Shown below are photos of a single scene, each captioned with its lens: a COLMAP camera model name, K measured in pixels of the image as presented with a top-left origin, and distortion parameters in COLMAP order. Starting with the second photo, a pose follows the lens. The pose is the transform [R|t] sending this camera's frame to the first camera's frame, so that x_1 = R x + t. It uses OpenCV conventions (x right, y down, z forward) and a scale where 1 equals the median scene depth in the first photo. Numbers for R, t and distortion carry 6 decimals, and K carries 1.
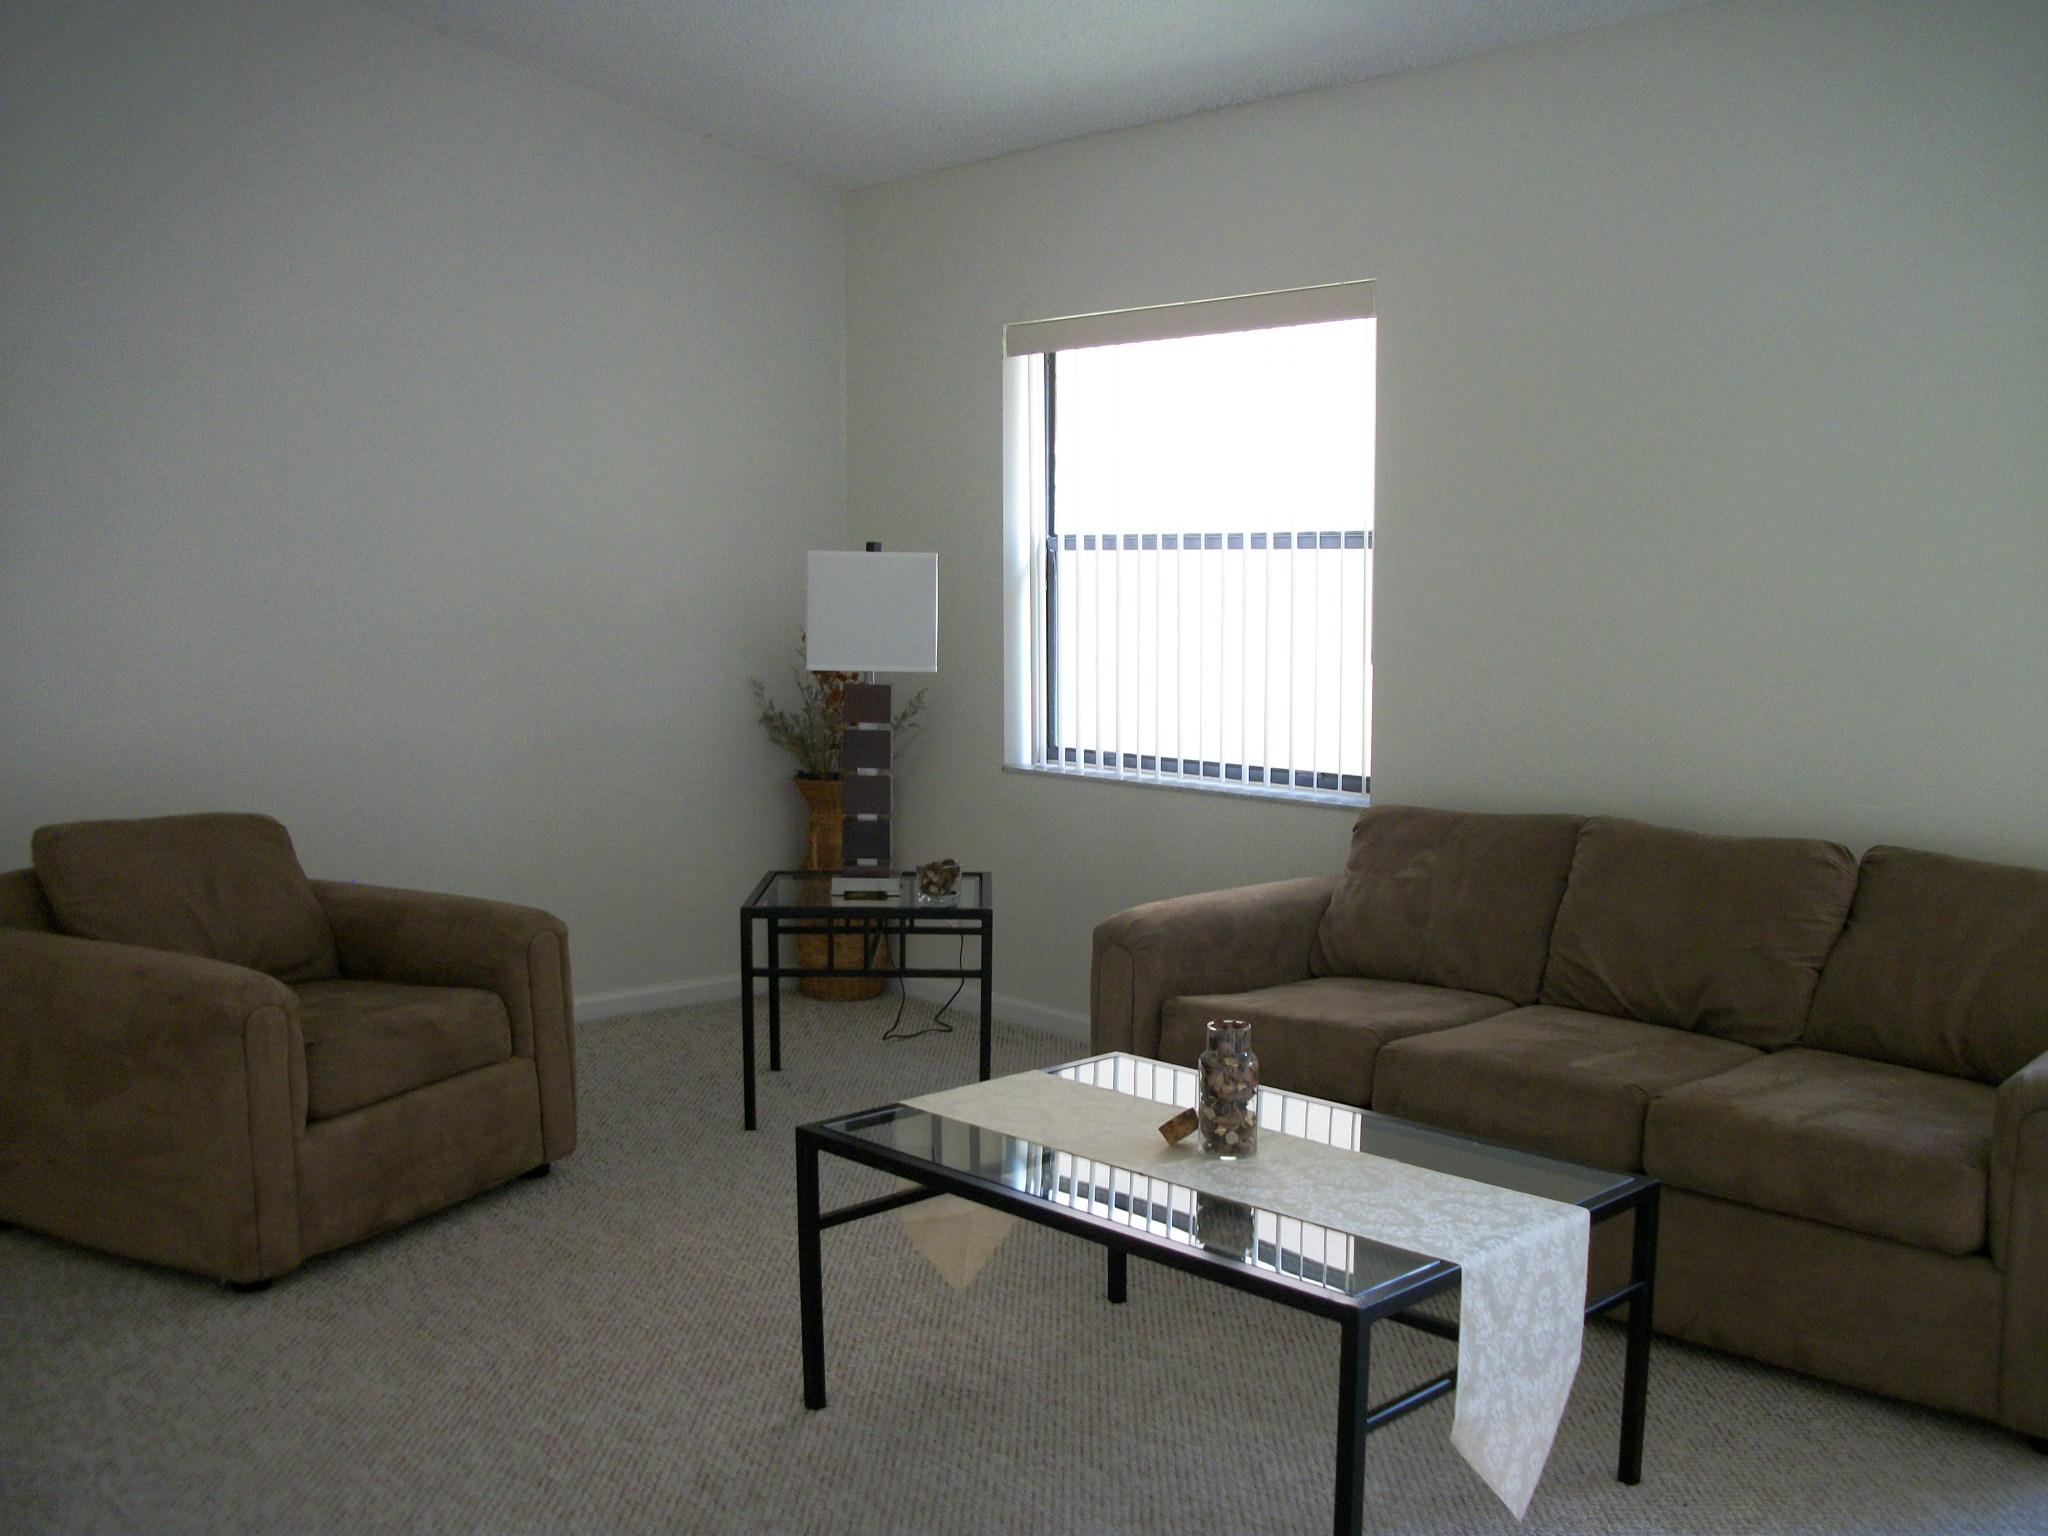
lens RADIAL K [[1914.1, 0, 1024.0], [0, 1914.1, 768.0], [0, 0, 1]] dist [-0.006898, -0.003242]
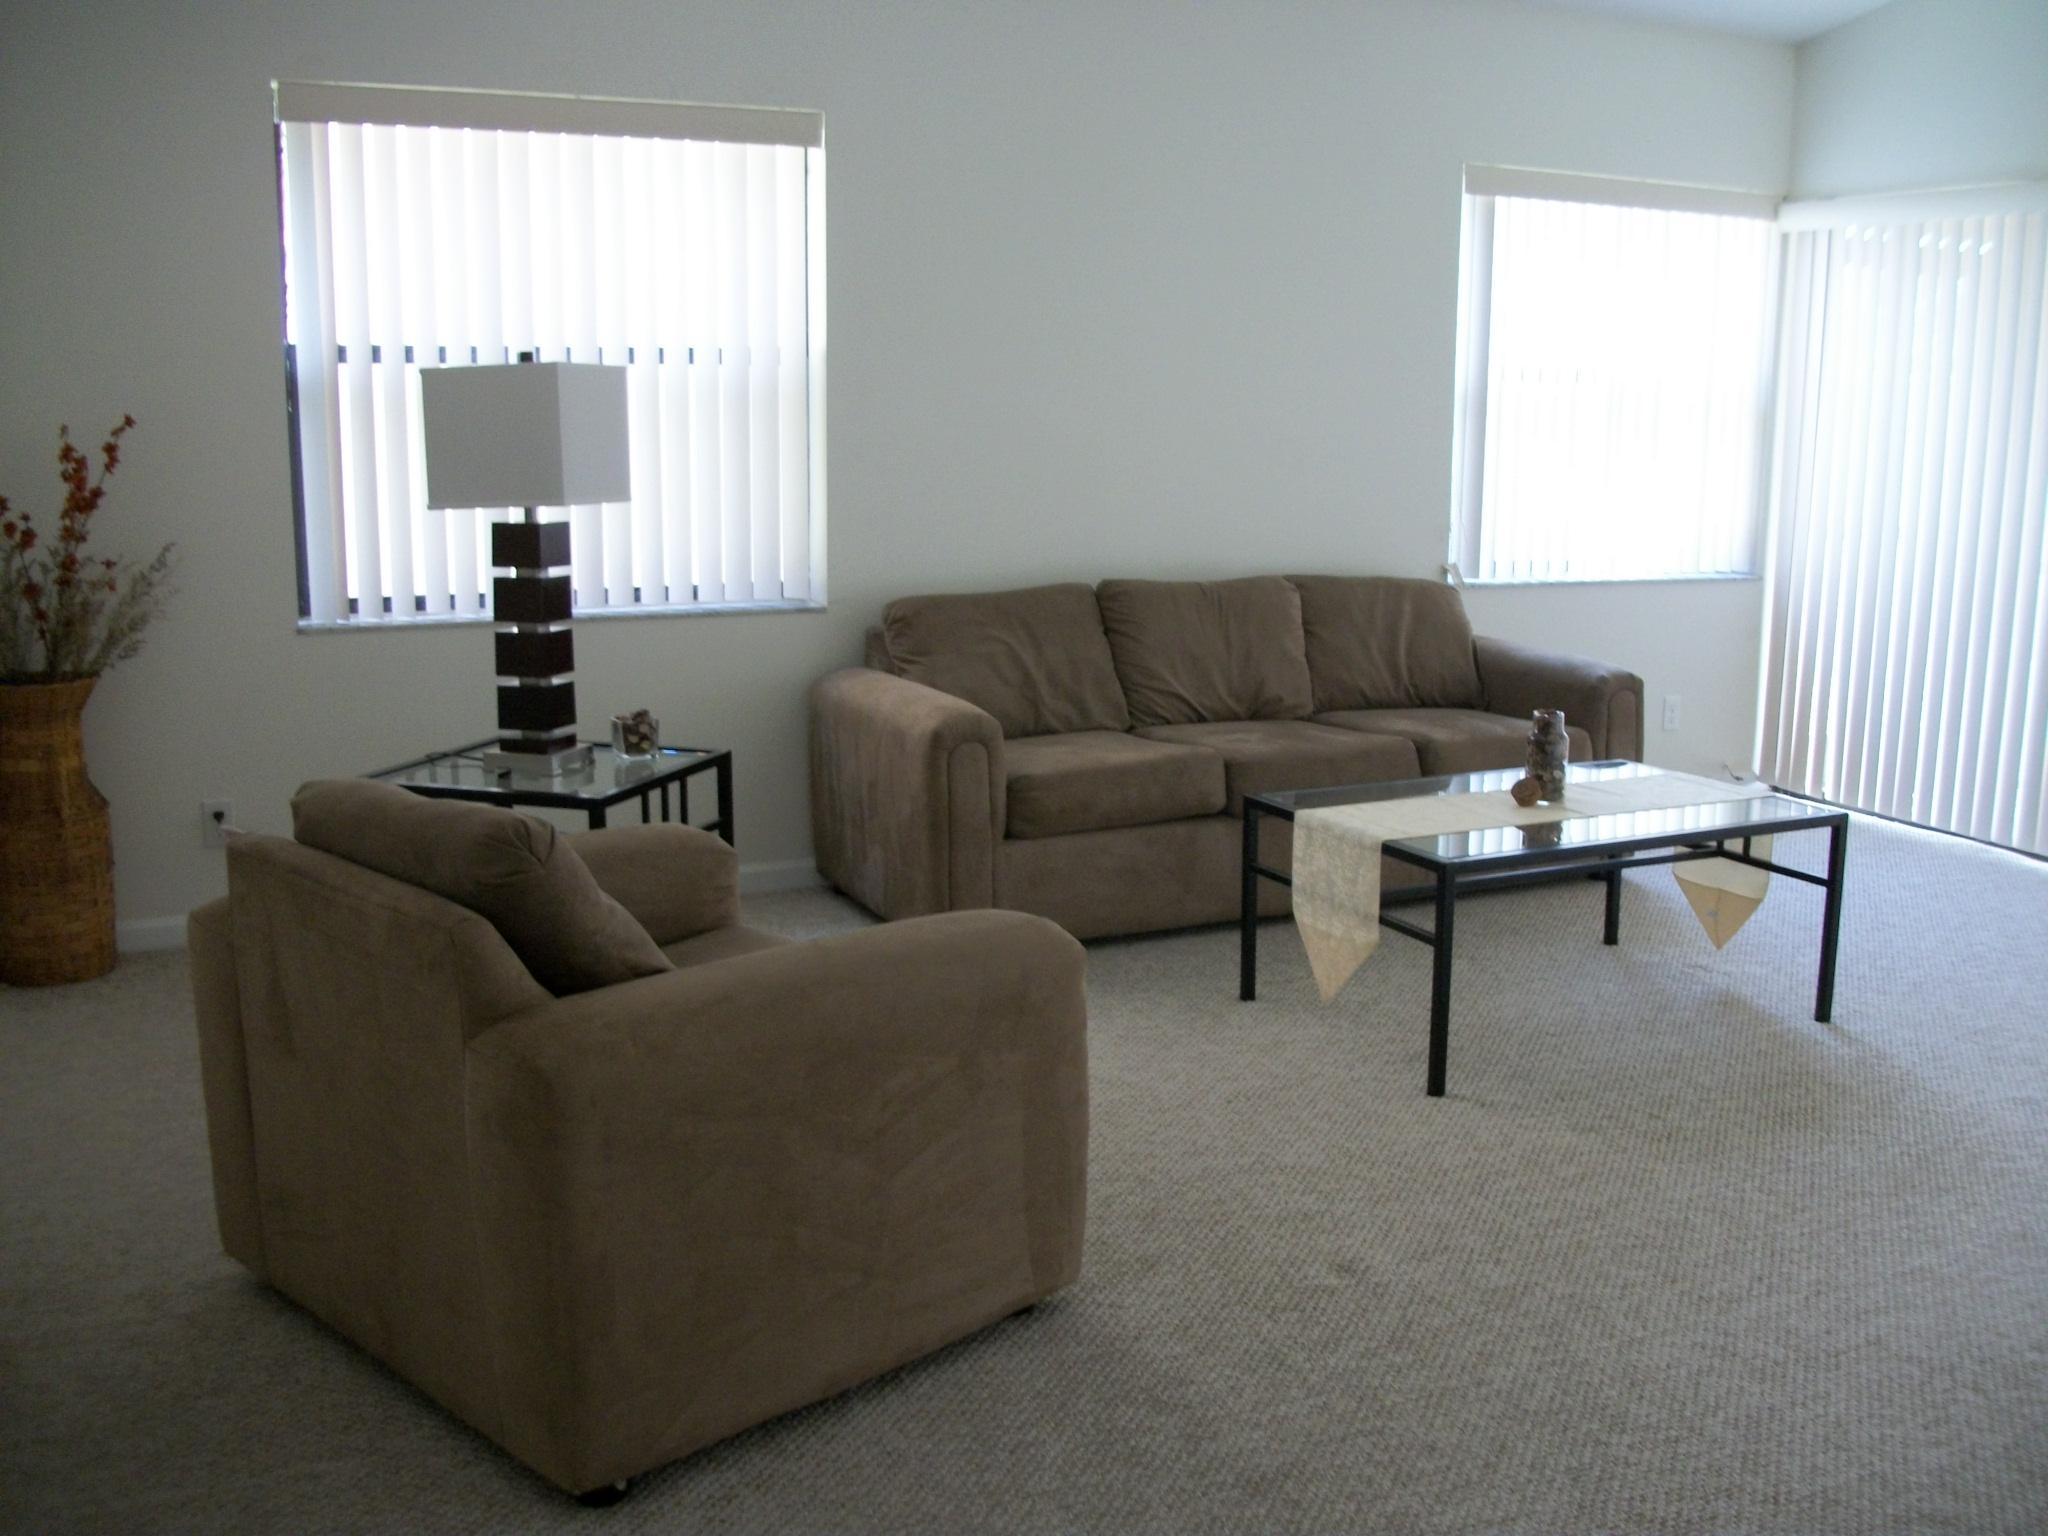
lens RADIAL K [[1914.1, 0, 1024.0], [0, 1914.1, 768.0], [0, 0, 1]] dist [-0.006898, -0.003242]
pose [[0.304954, -0.166370, 0.937723, -1.295345], [0.094253, 0.985062, 0.144117, -0.056359], [-0.947692, 0.044434, 0.316079, 0.895698]]
